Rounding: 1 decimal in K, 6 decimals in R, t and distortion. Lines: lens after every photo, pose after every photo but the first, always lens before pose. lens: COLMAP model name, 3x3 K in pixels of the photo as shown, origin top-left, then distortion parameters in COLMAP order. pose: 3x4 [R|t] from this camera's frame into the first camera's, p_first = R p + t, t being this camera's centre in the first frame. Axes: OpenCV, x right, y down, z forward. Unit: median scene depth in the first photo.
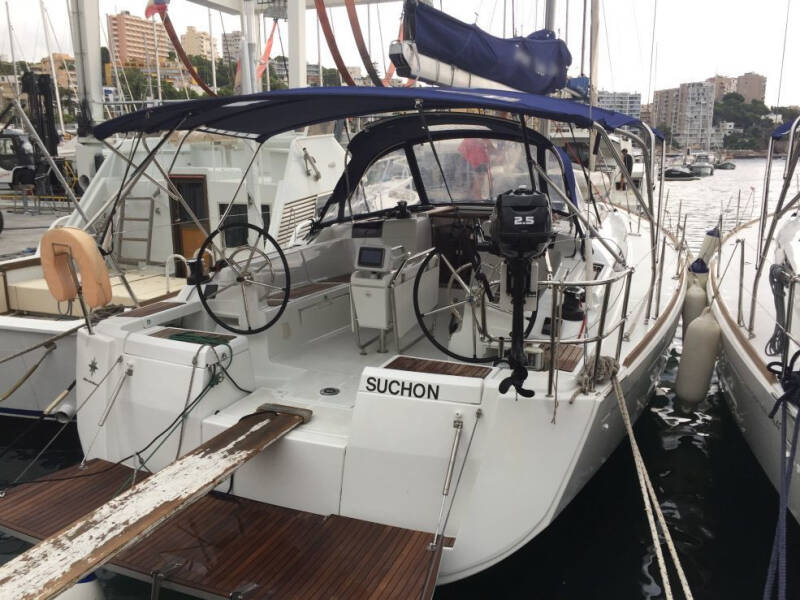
lens RADIAL K [[689.2, 0, 405.2], [0, 689.2, 300.9], [0, 0, 1]] dist [0.093268, -0.131188]
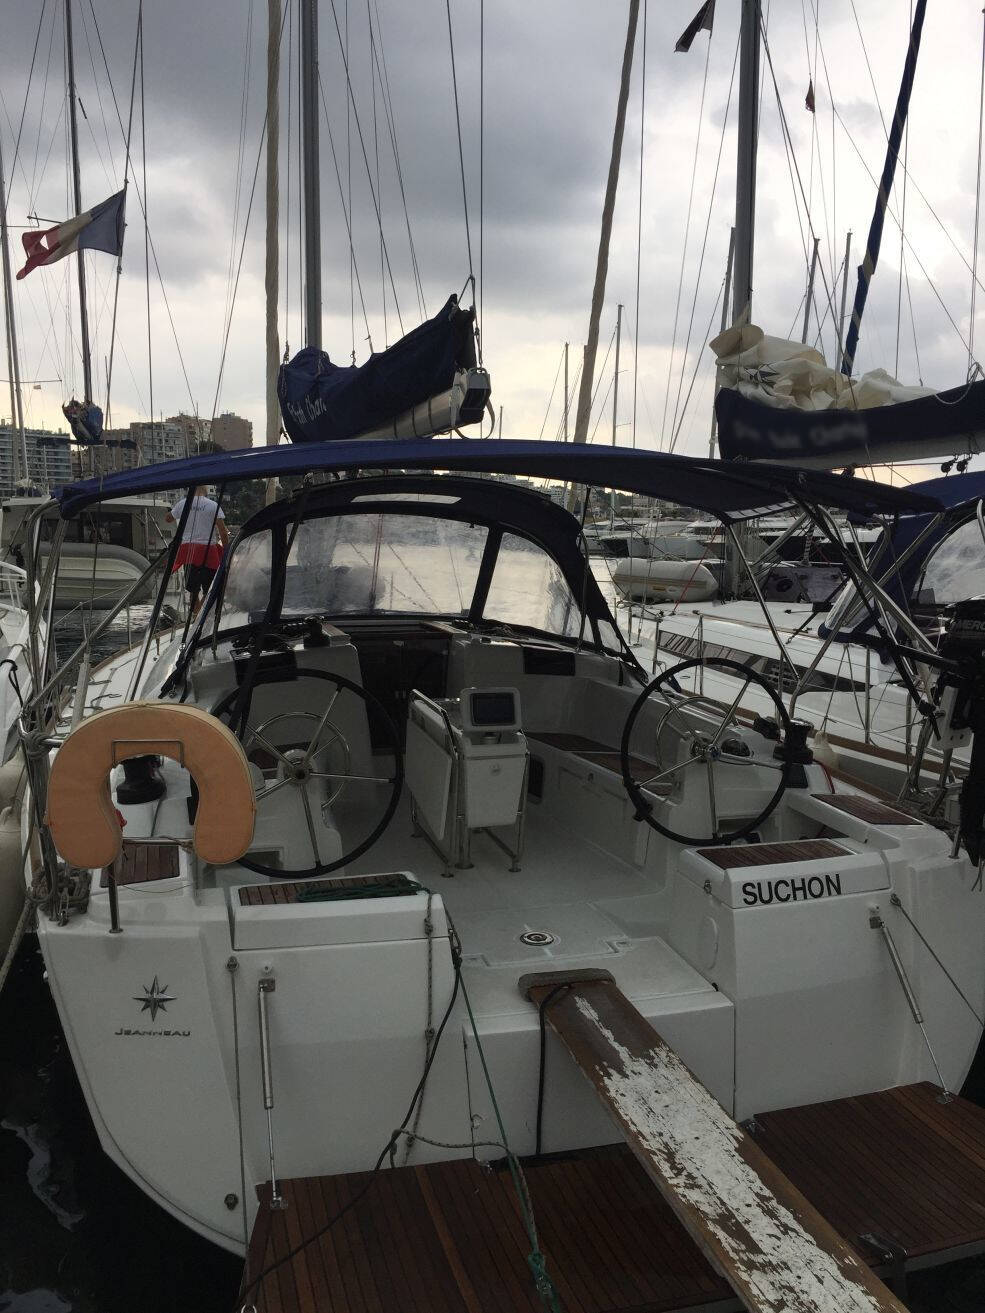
lens RADIAL K [[1131.1, 0, 492.5], [0, 1131.1, 656.5], [0, 0, 1]] dist [0.093268, -0.131188]
pose [[0.786016, -0.073157, 0.613862, -0.887114], [0.132946, 0.989744, -0.052278, -0.076684], [-0.603742, 0.122702, 0.787680, 0.277324]]
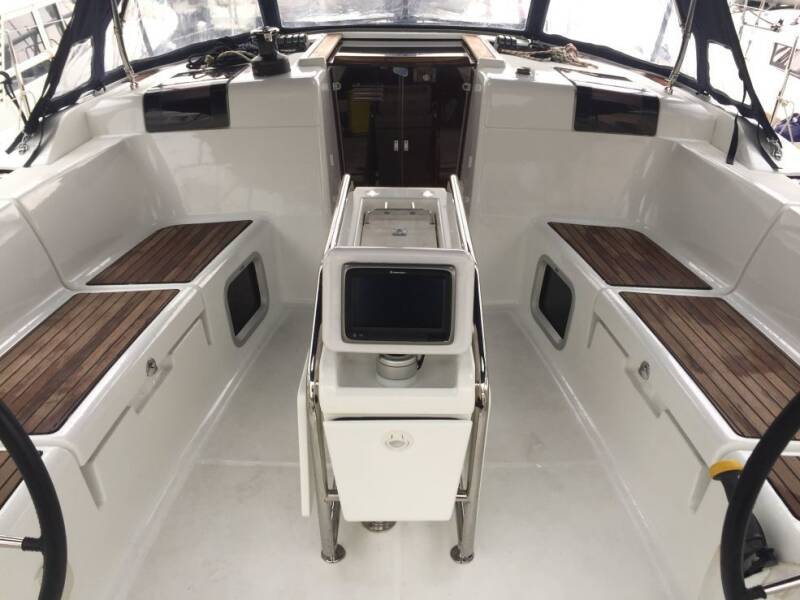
lens RADIAL K [[700.8, 0, 404.1], [0, 700.8, 299.0], [0, 0, 1]] dist [0.086768, -0.004683]
pose [[0.923987, -0.165655, 0.344684, -0.179934], [0.075894, 0.962815, 0.259281, -0.175156], [-0.374818, -0.213413, 0.902201, 1.041162]]
